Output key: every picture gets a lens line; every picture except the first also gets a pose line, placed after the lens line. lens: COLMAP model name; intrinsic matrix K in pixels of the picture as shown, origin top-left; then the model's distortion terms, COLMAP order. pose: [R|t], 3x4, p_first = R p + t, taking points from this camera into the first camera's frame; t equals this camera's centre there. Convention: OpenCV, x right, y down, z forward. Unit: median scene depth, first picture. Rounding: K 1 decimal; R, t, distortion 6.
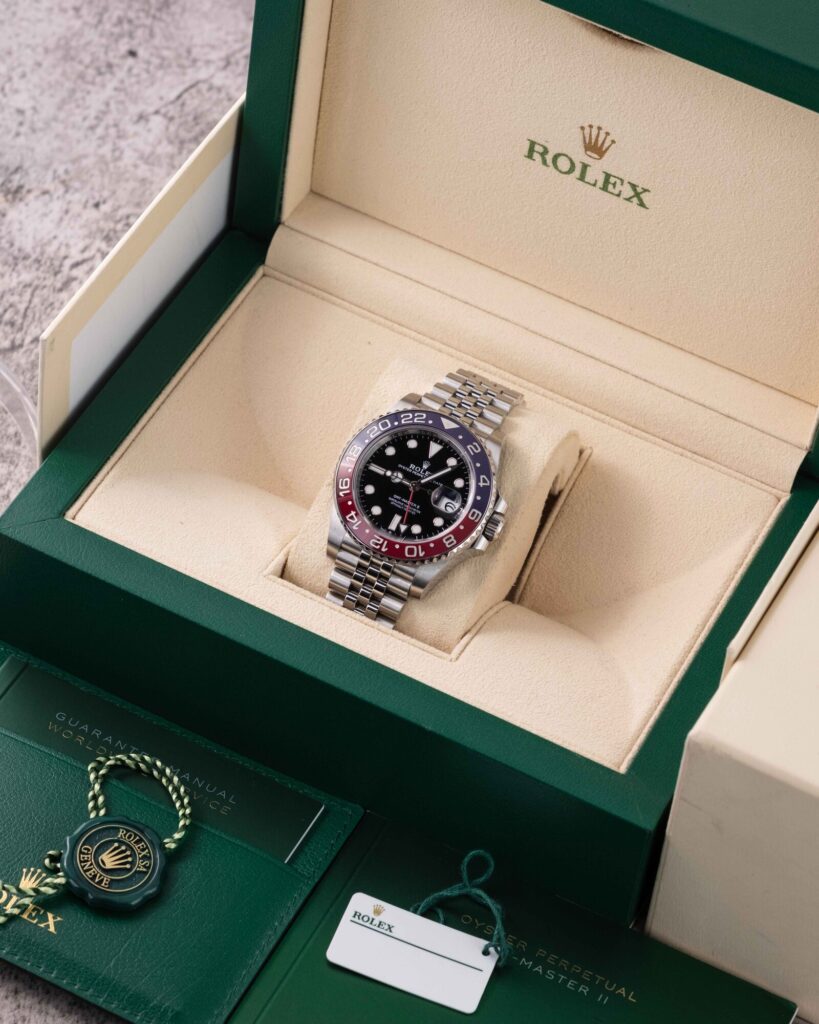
lens RADIAL K [[4389.9, 0, 409.5], [0, 4389.9, 512.0], [0, 0, 1]] dist [0.152658, 1.375626]
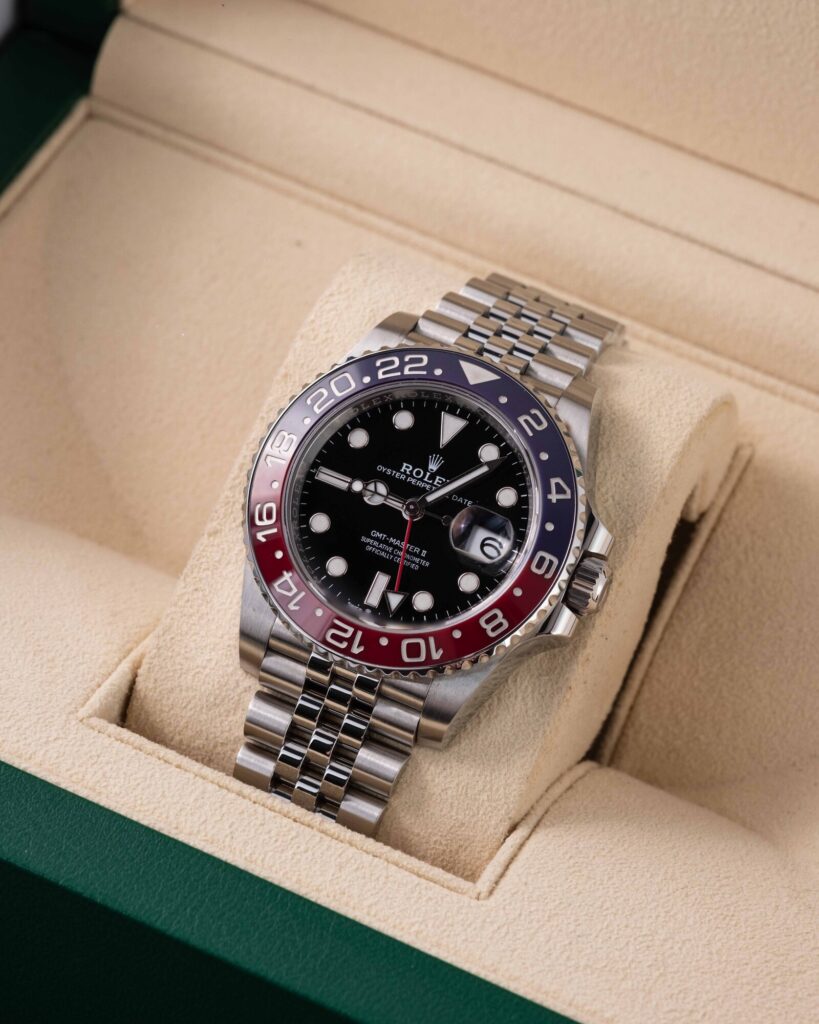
lens RADIAL K [[4205.2, 0, 409.5], [0, 4205.2, 512.0], [0, 0, 1]] dist [0.192707, -0.129469]
pose [[0.999870, -0.014551, 0.006966, -0.000341], [0.014656, 0.999777, -0.015193, -0.000432], [-0.006743, 0.015293, 0.999860, 0.531182]]
